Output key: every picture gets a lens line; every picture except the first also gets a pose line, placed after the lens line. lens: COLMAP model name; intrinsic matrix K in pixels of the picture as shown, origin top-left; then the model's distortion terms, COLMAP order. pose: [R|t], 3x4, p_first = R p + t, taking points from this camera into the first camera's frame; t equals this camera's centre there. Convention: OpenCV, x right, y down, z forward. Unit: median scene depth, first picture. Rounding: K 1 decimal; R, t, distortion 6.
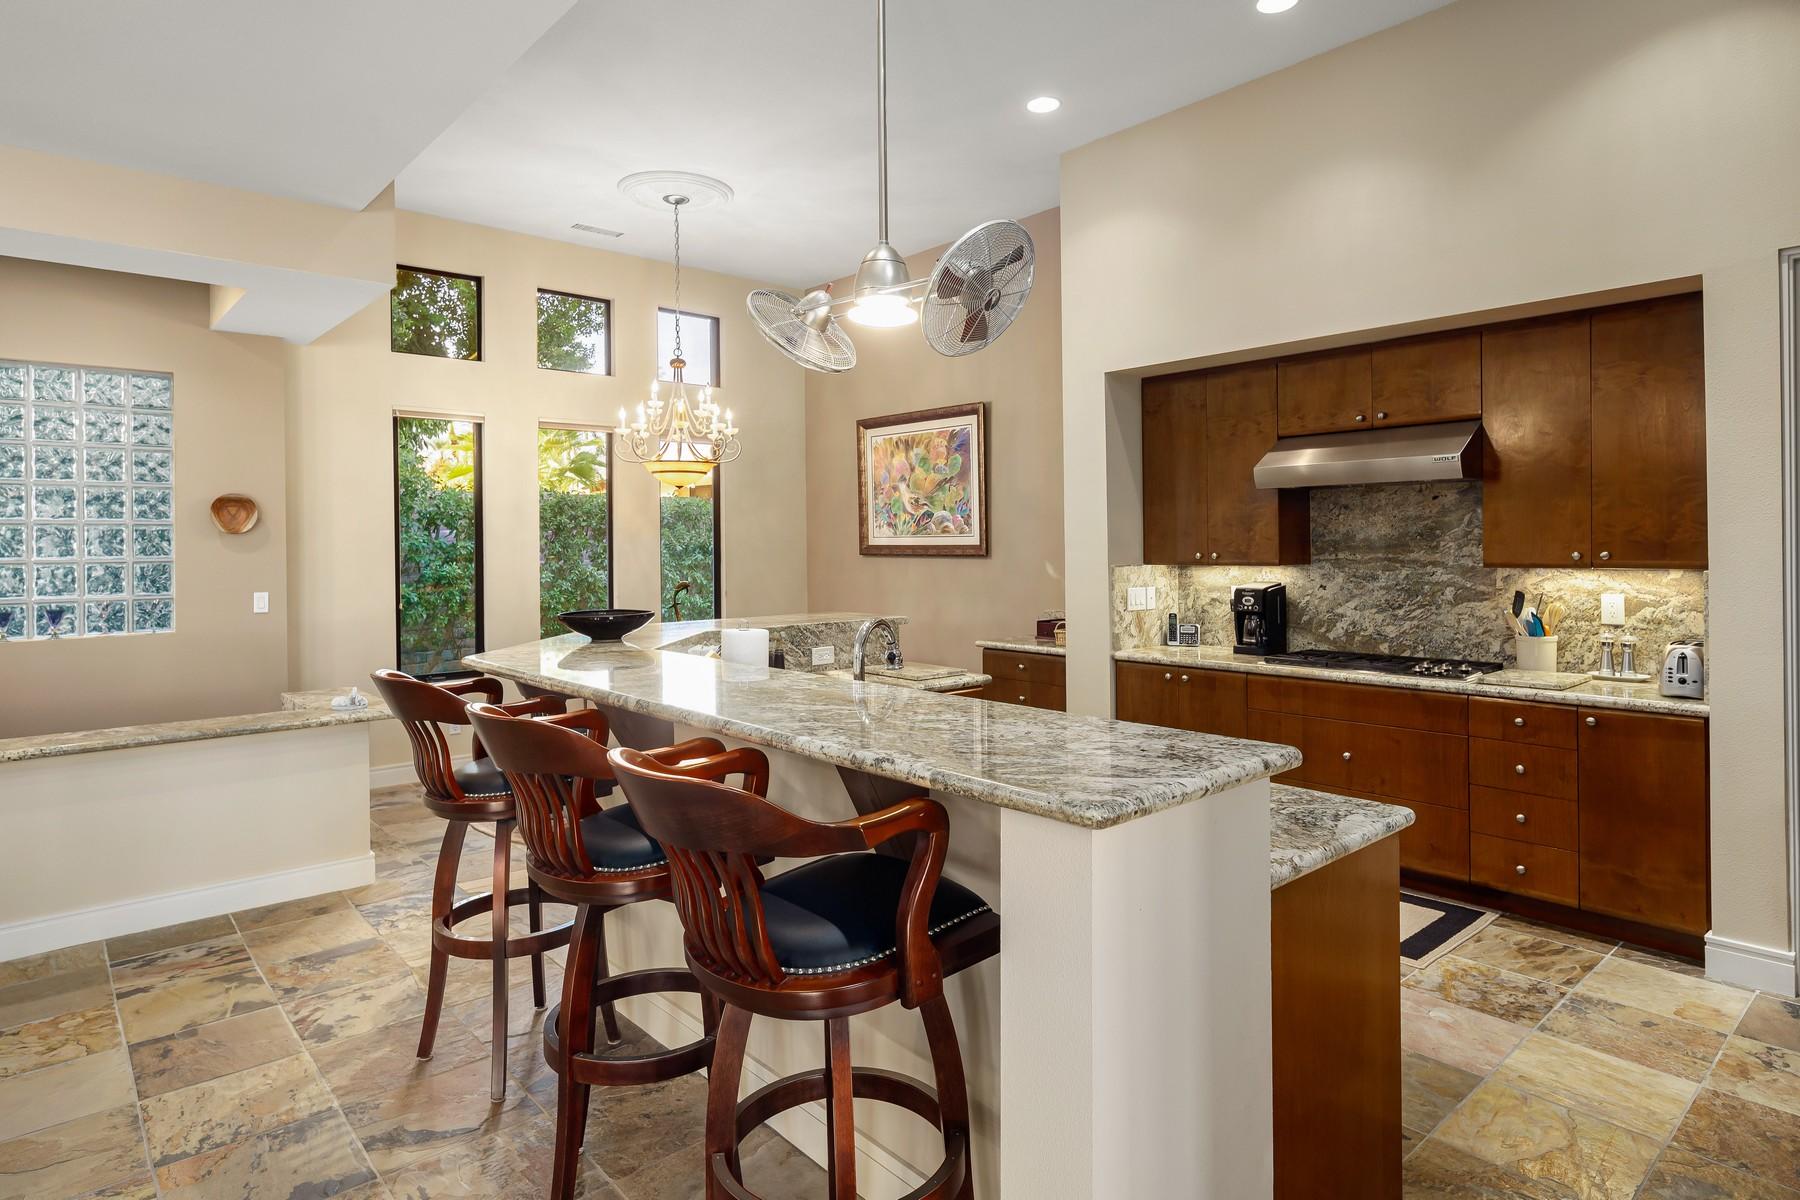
lens RADIAL K [[992.1, 0, 898.7], [0, 992.1, 550.9], [0, 0, 1]] dist [0.011176, -0.006251]
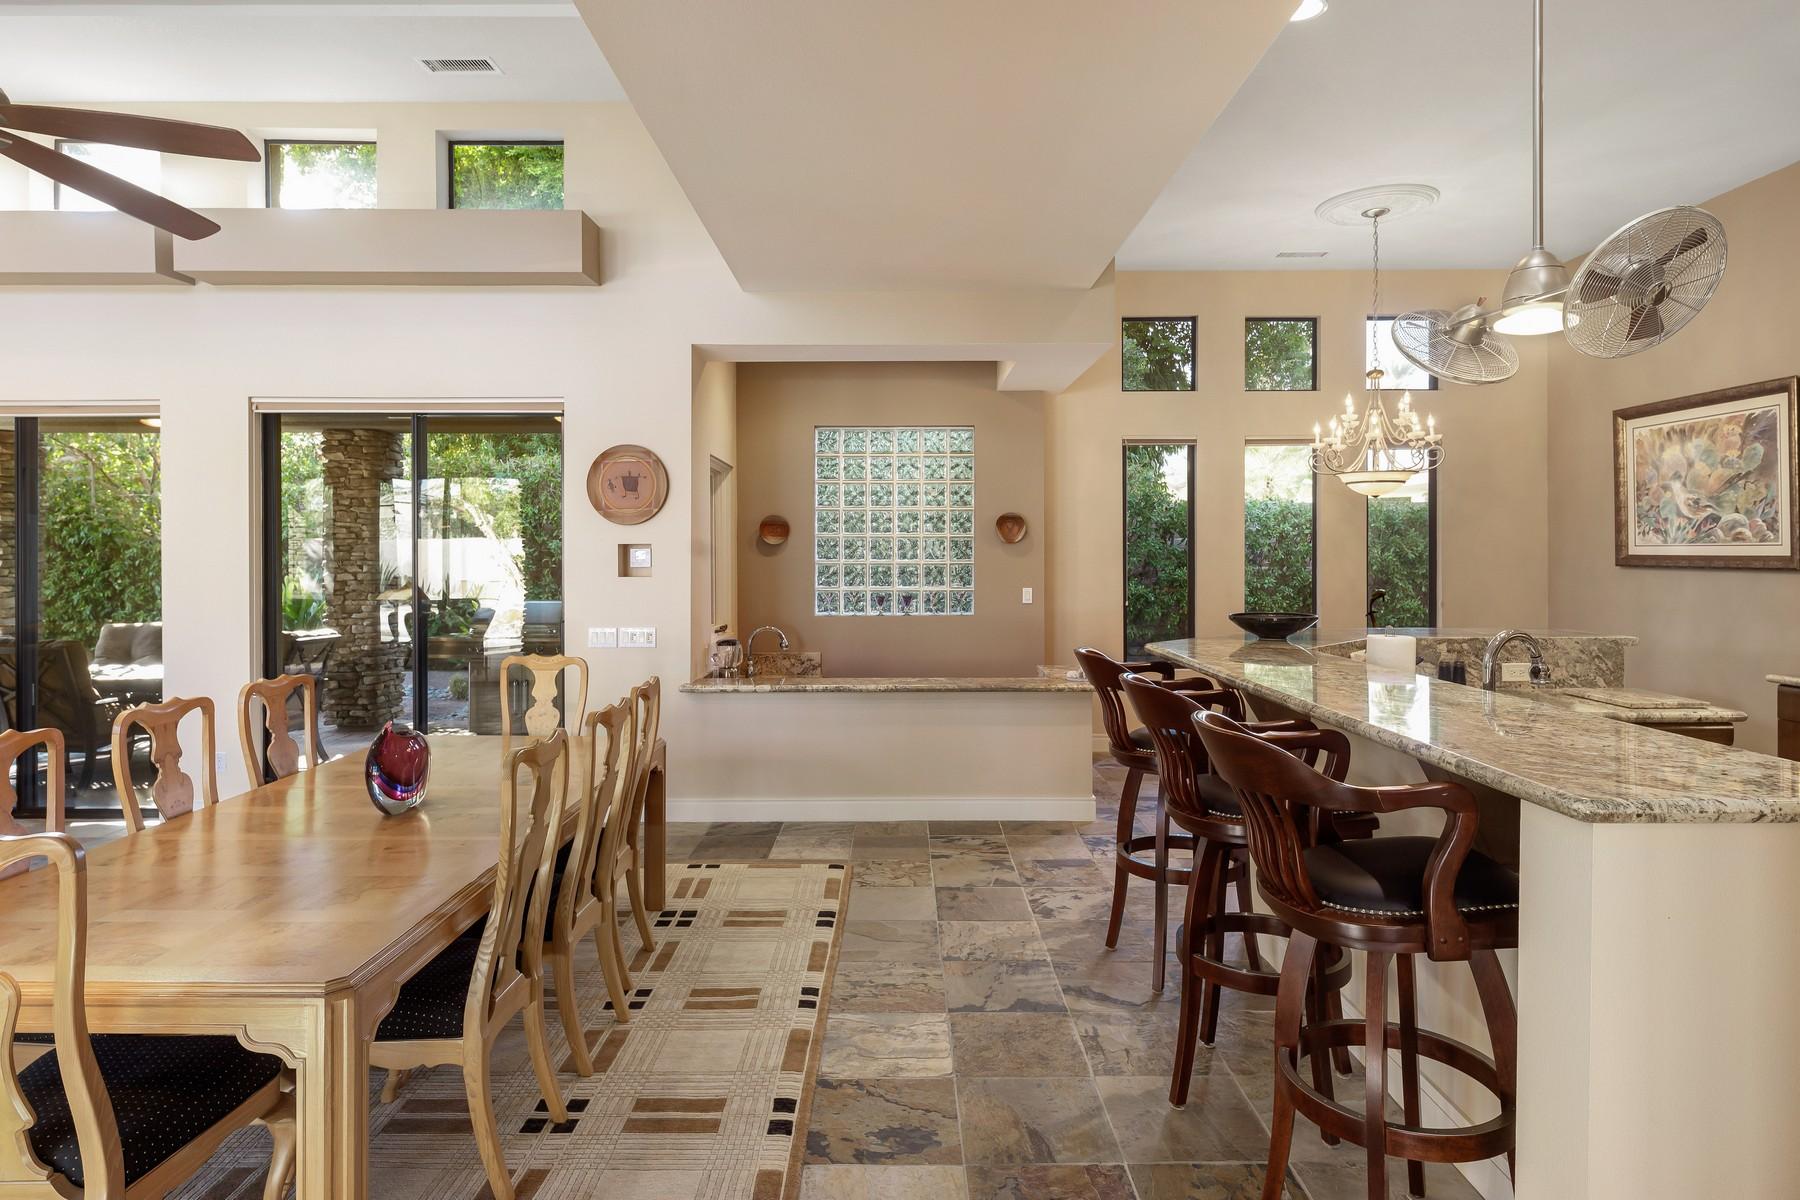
lens RADIAL K [[992.1, 0, 897.0], [0, 992.1, 559.2], [0, 0, 1]] dist [0.011176, -0.006251]
pose [[0.747803, 0.010836, -0.663833, 0.106731], [-0.009104, 0.999940, 0.006067, -0.002729], [0.663859, 0.001507, 0.747856, -0.097494]]
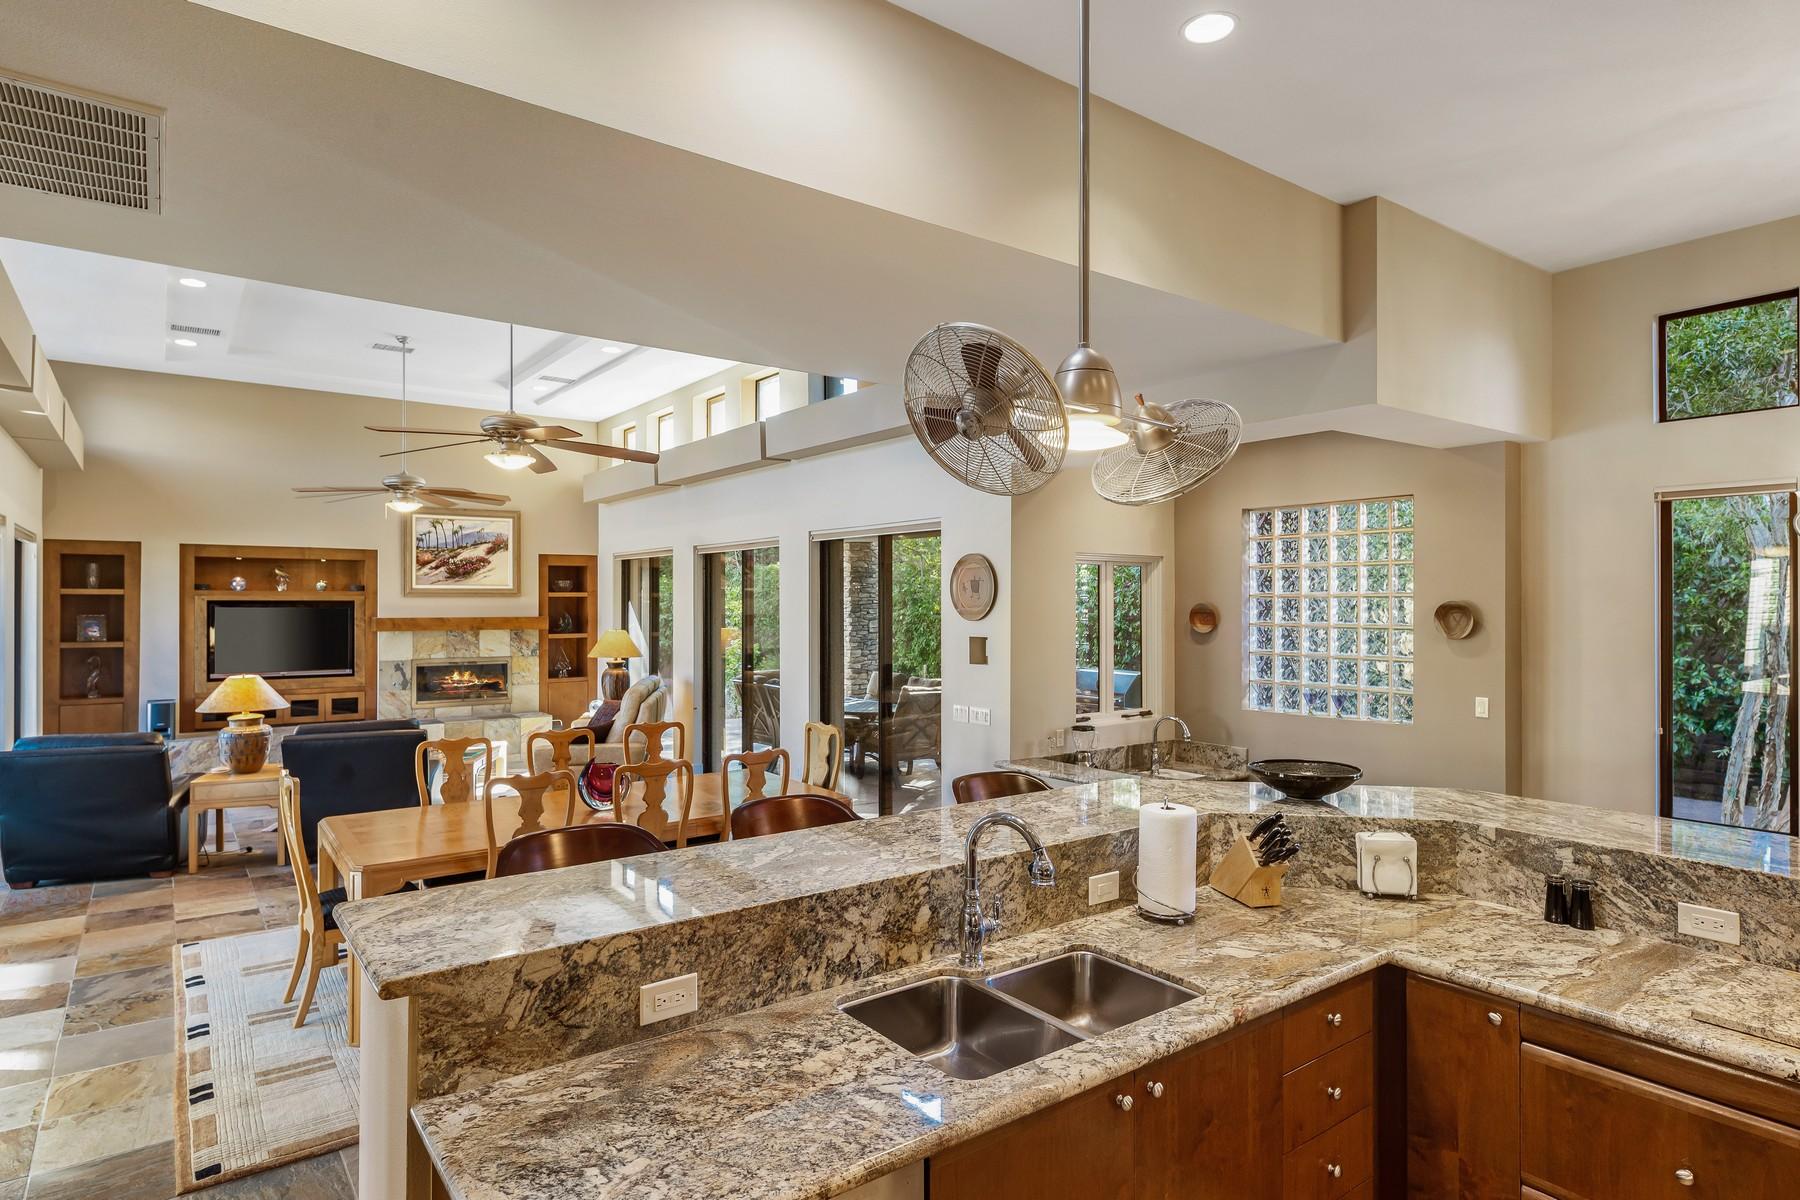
lens RADIAL K [[992.1, 0, 901.3], [0, 992.1, 605.6], [0, 0, 1]] dist [0.011176, -0.006251]
pose [[-0.086859, 0.010732, -0.996163, 0.472751], [-0.006815, 0.999912, 0.011367, -0.067050], [0.996197, 0.007777, -0.086778, 0.561494]]
